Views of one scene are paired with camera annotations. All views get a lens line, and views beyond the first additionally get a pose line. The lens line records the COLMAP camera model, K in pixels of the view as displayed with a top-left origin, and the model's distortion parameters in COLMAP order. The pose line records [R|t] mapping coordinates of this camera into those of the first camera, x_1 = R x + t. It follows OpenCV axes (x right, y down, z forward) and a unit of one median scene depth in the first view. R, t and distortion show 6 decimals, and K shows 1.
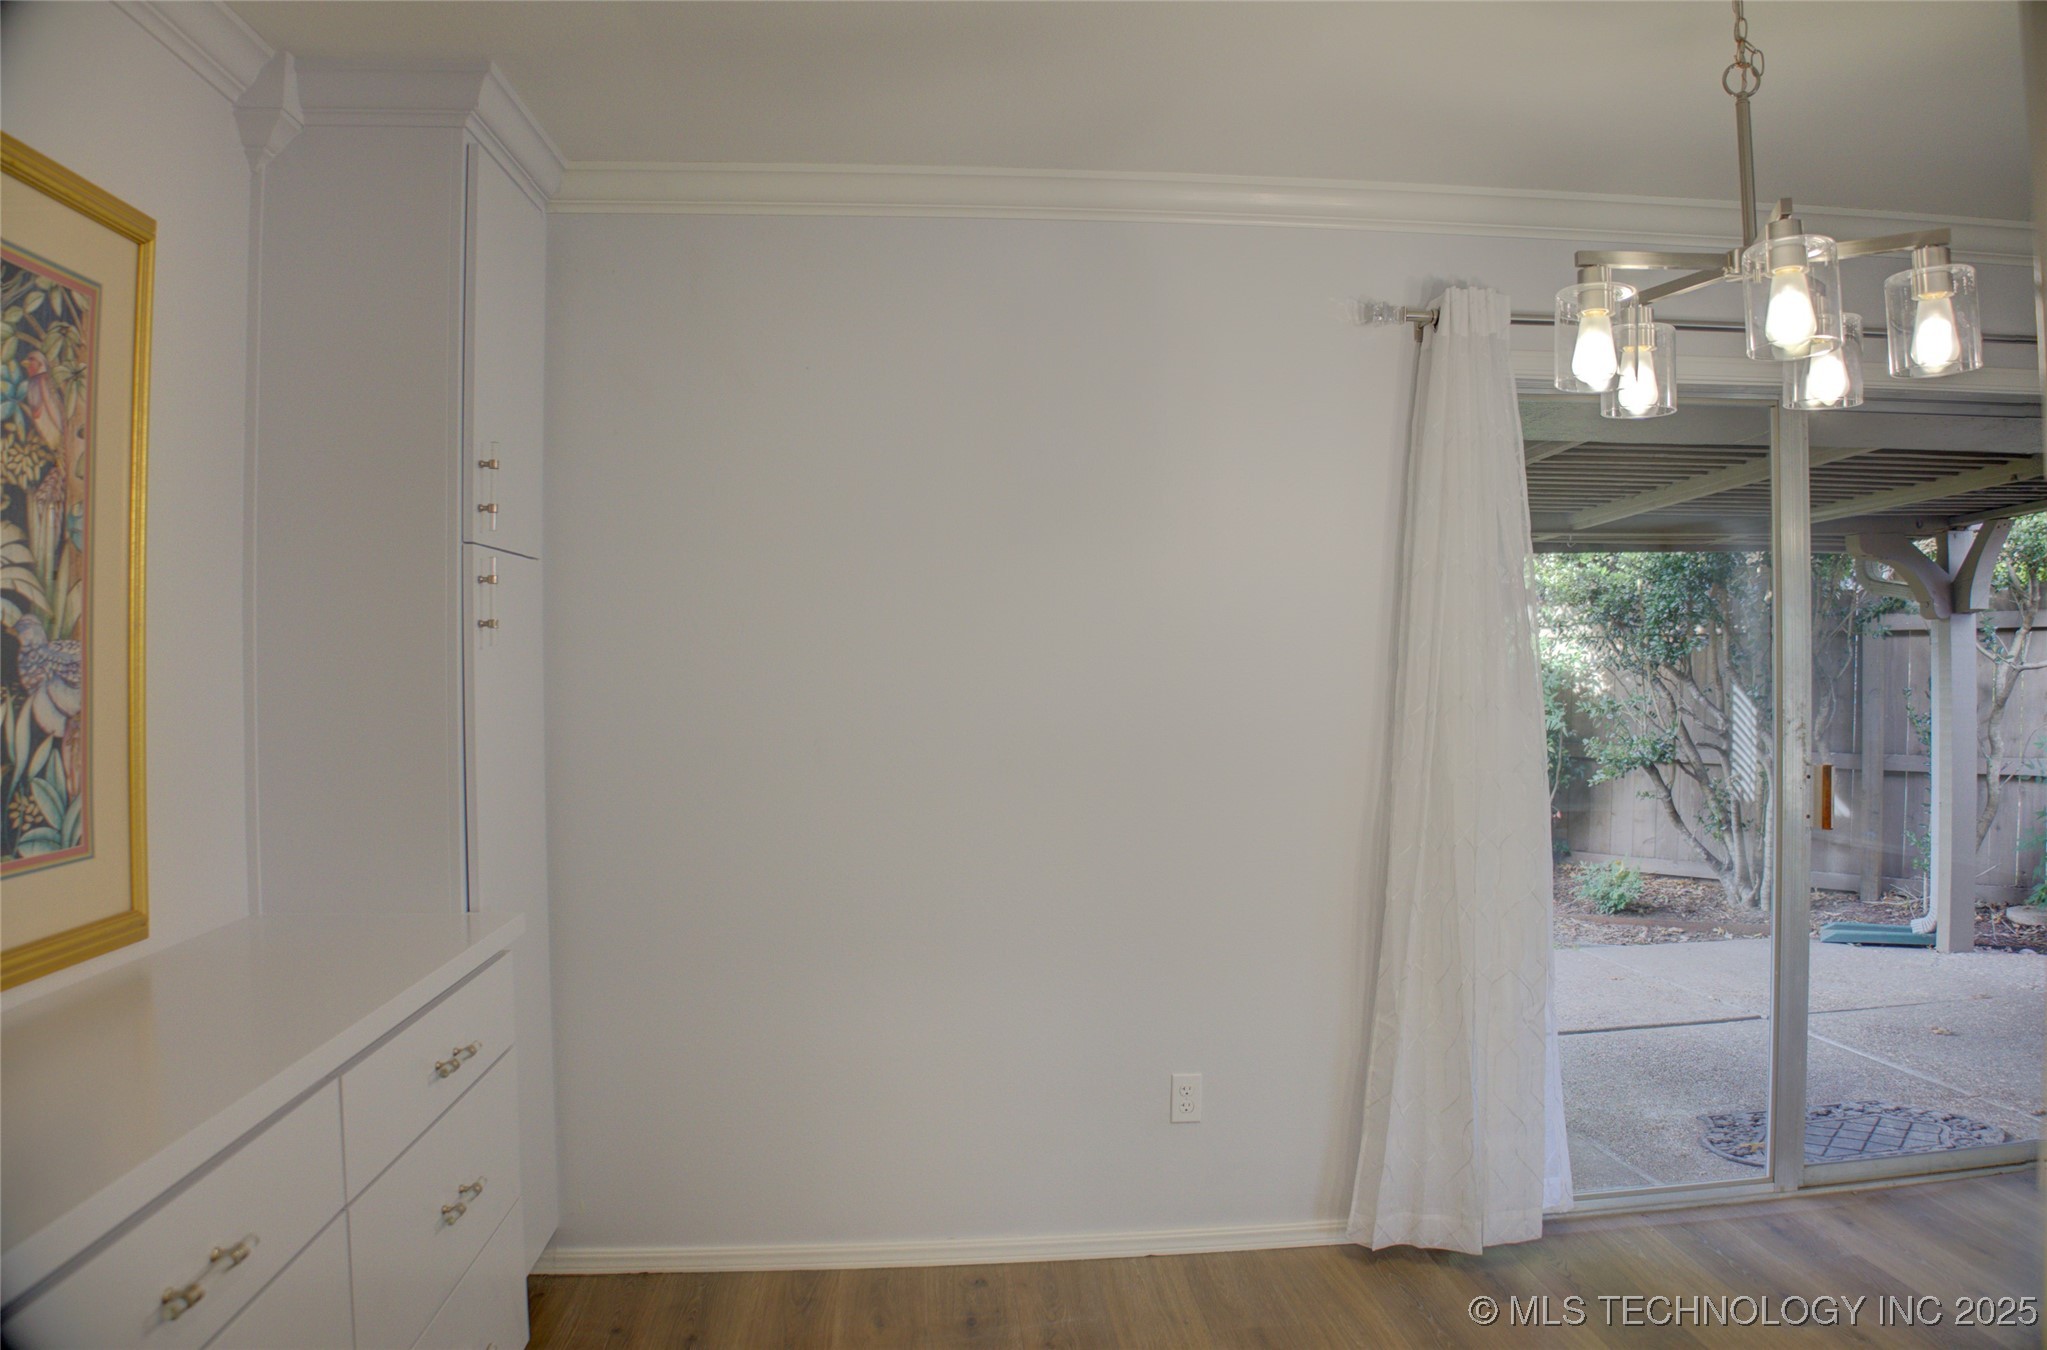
lens RADIAL K [[1366.1, 0, 1065.1], [0, 1366.1, 669.8], [0, 0, 1]] dist [-0.129081, 0.030443]
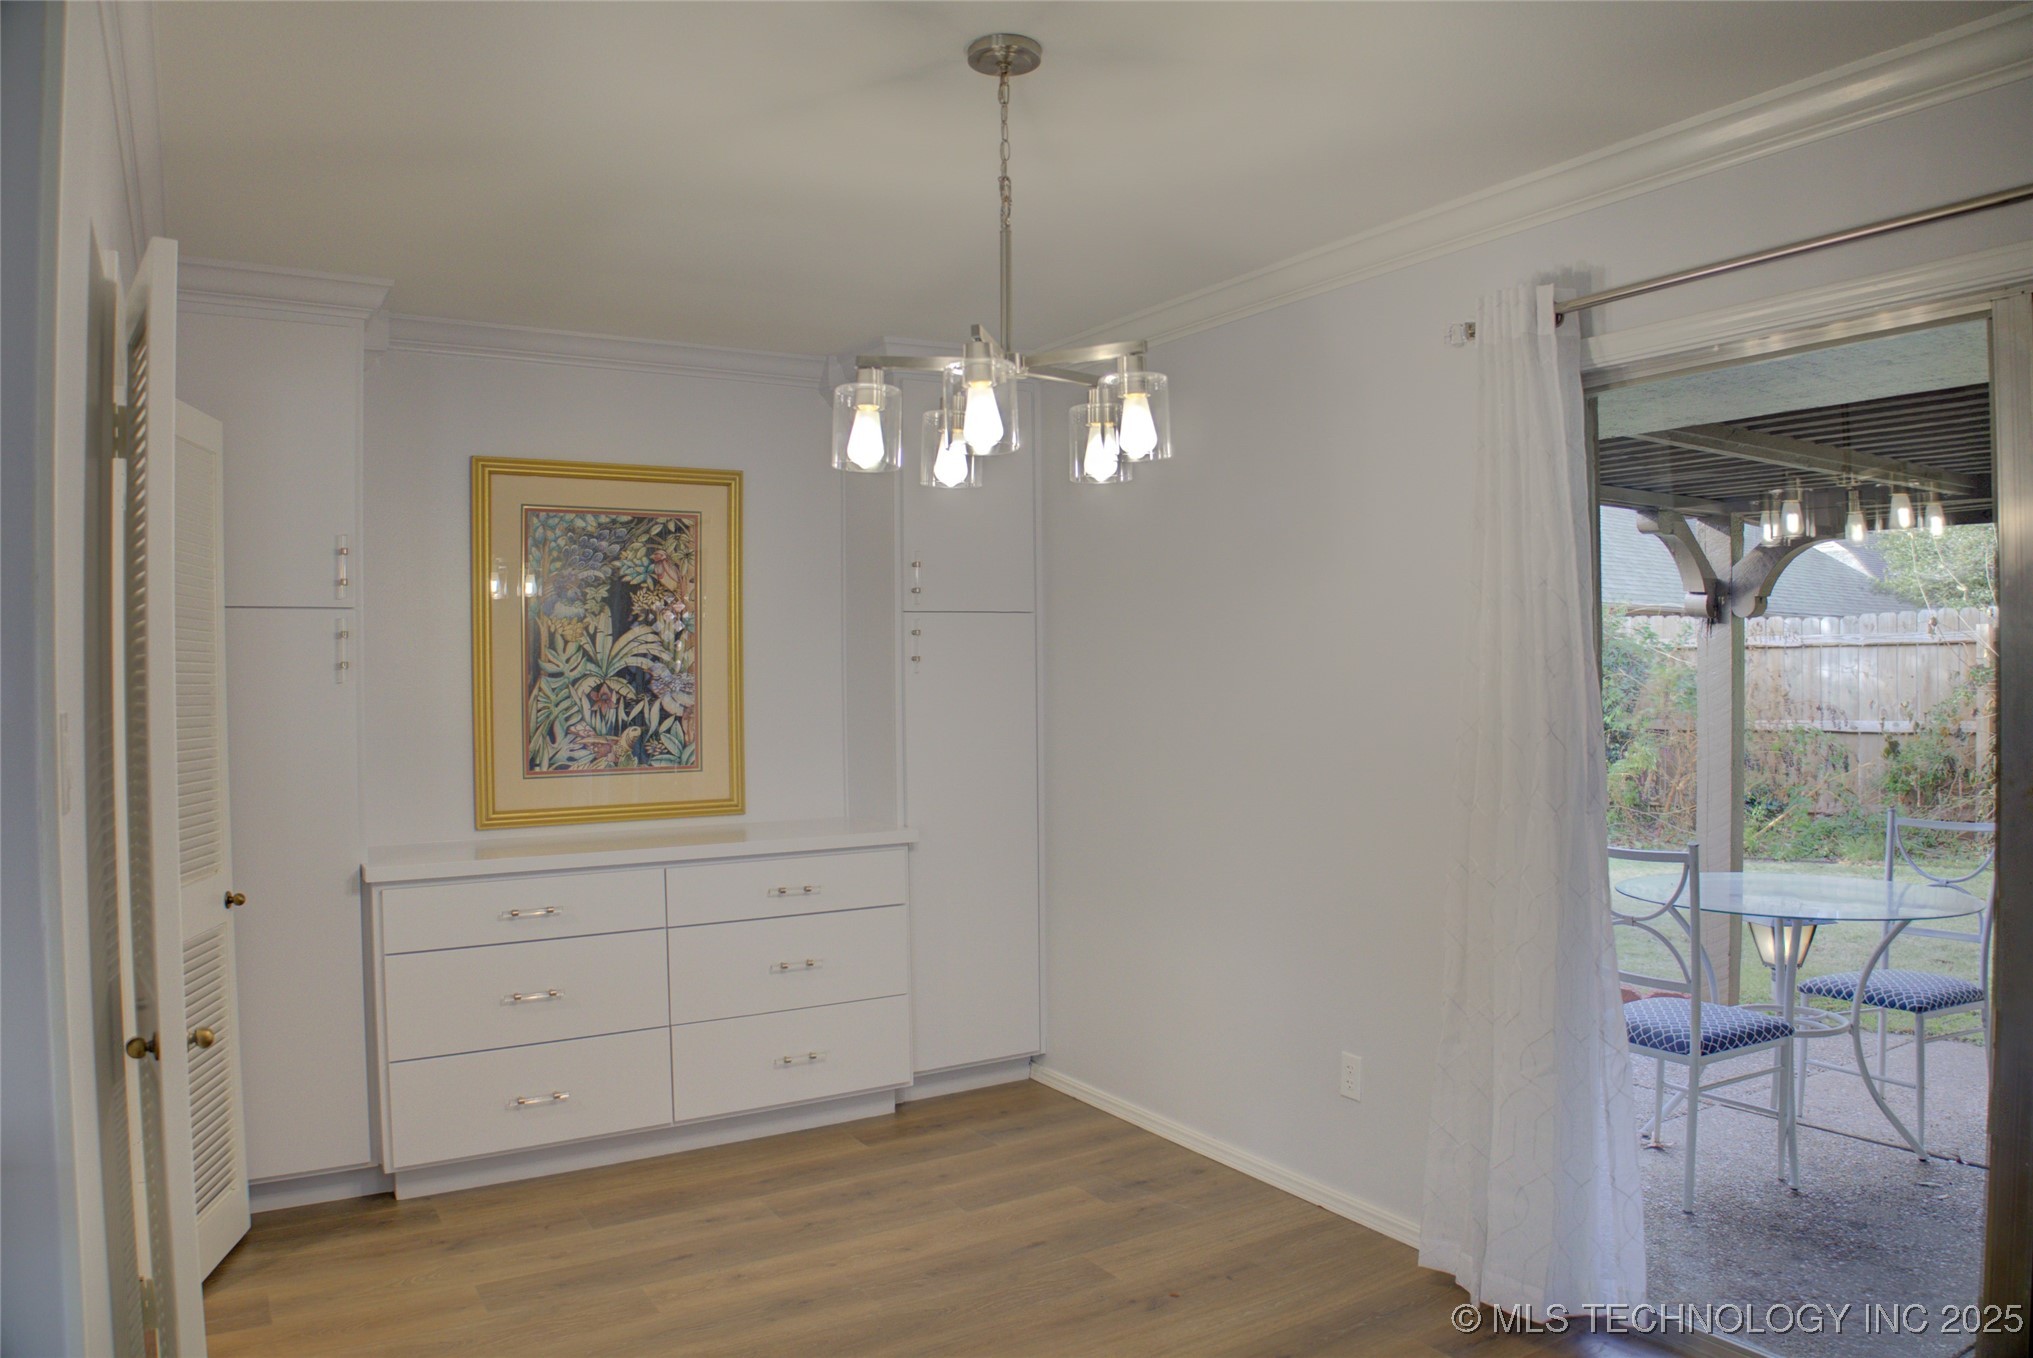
lens RADIAL K [[1471.8, 0, 1016.5], [0, 1471.8, 679.0], [0, 0, 1]] dist [-0.182360, 0.186944]
pose [[0.425985, 0.007193, -0.904701, 1.137427], [0.001654, 0.999961, 0.008730, -0.021999], [0.904729, -0.005215, 0.425957, 0.269056]]
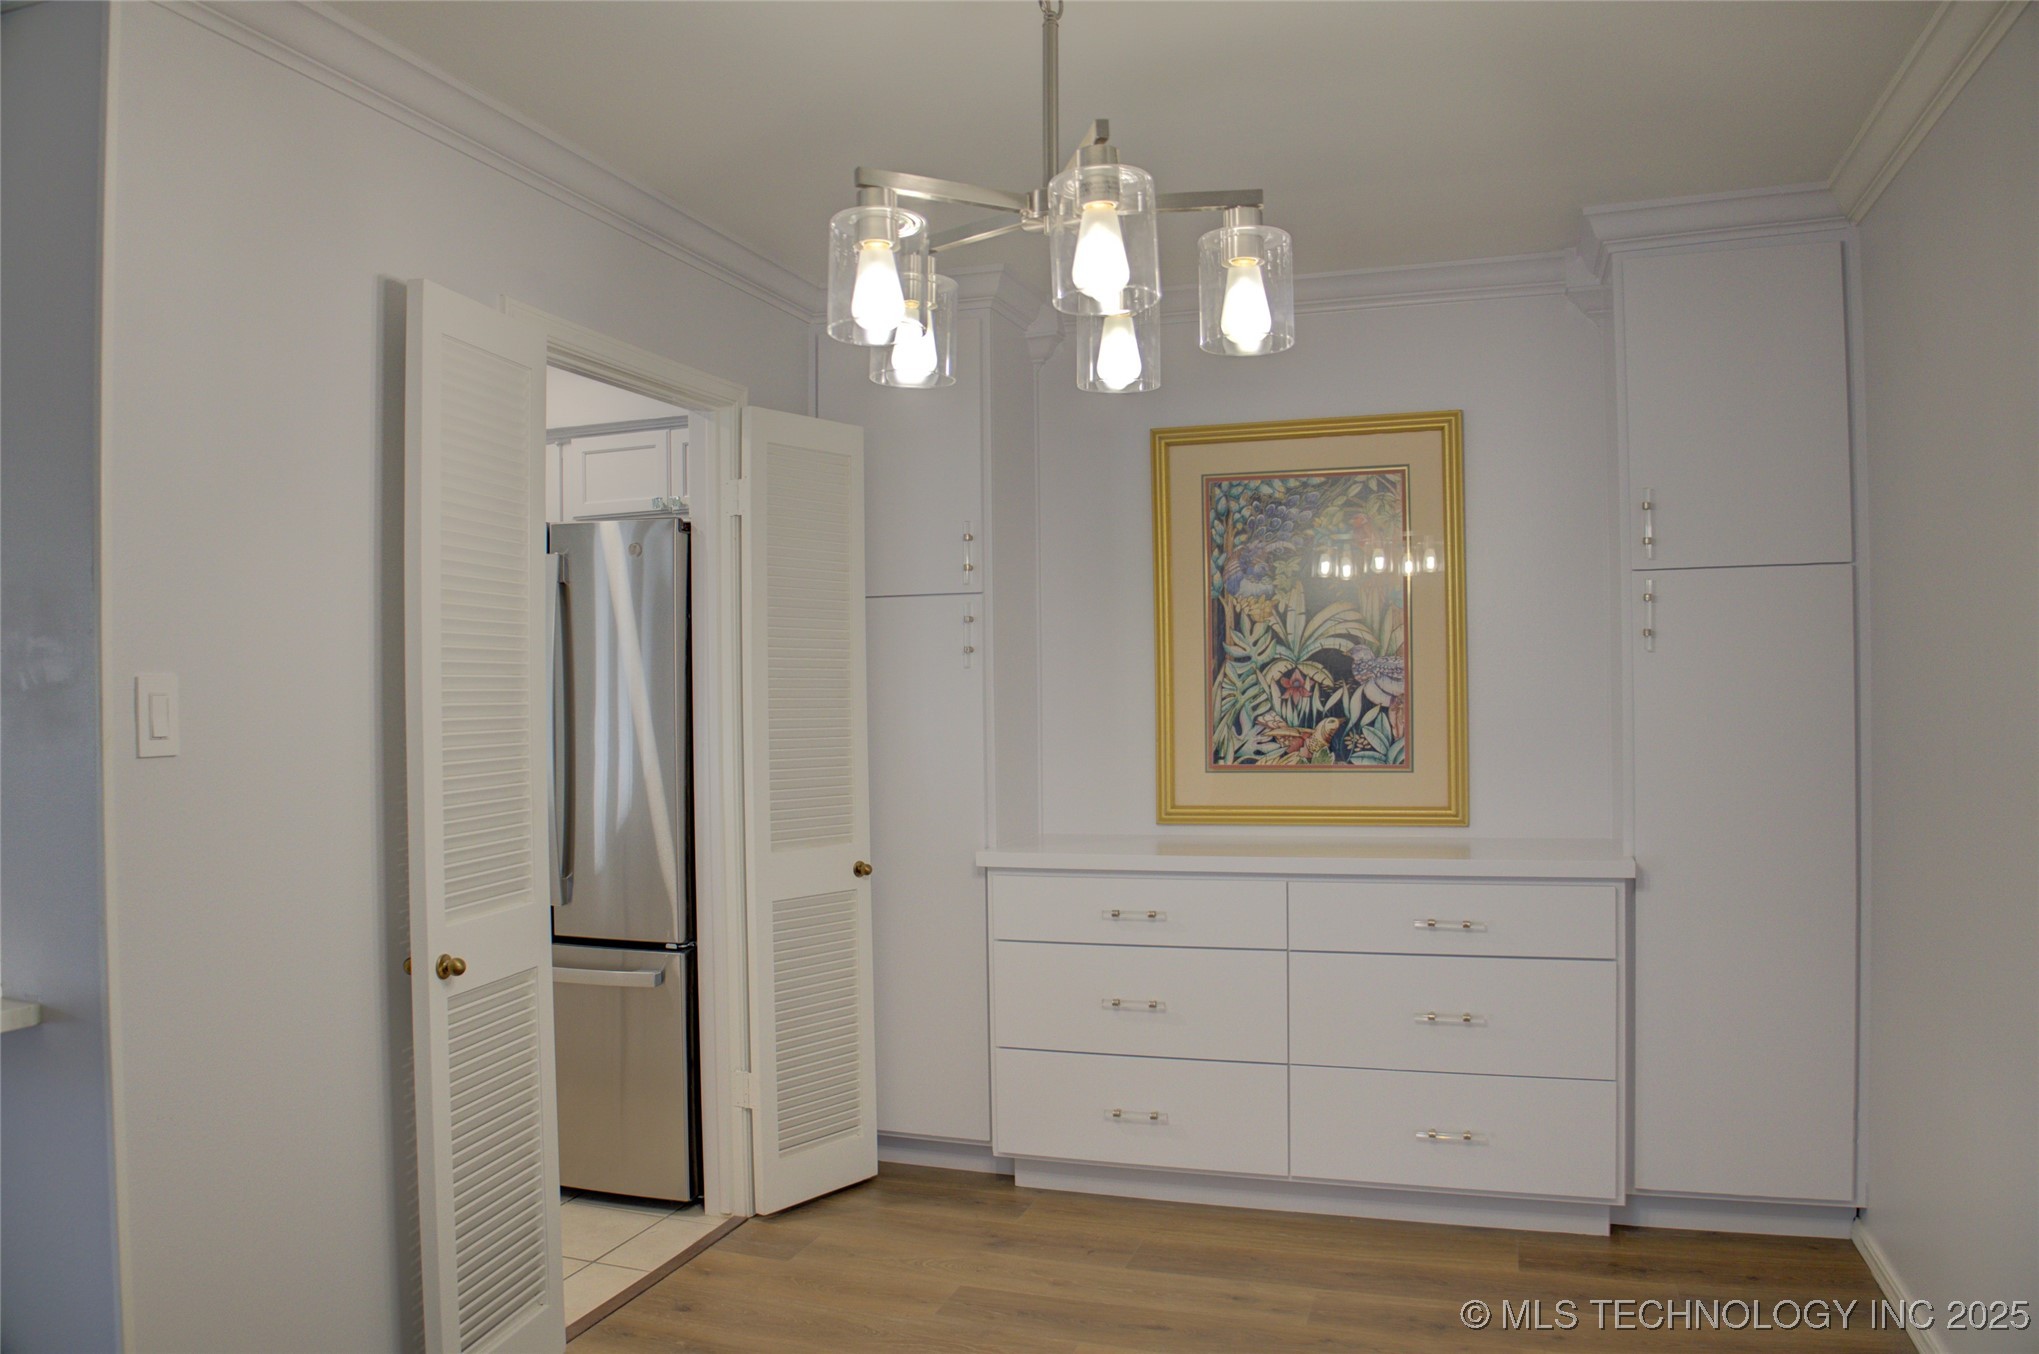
lens RADIAL K [[1476.1, 0, 1019.5], [0, 1476.1, 677.0], [0, 0, 1]] dist [-0.182360, 0.186944]
pose [[-0.433608, 0.004490, -0.901090, 0.906375], [0.008847, 0.999961, 0.000725, 0.000700], [0.901058, -0.007657, -0.433631, 0.908309]]
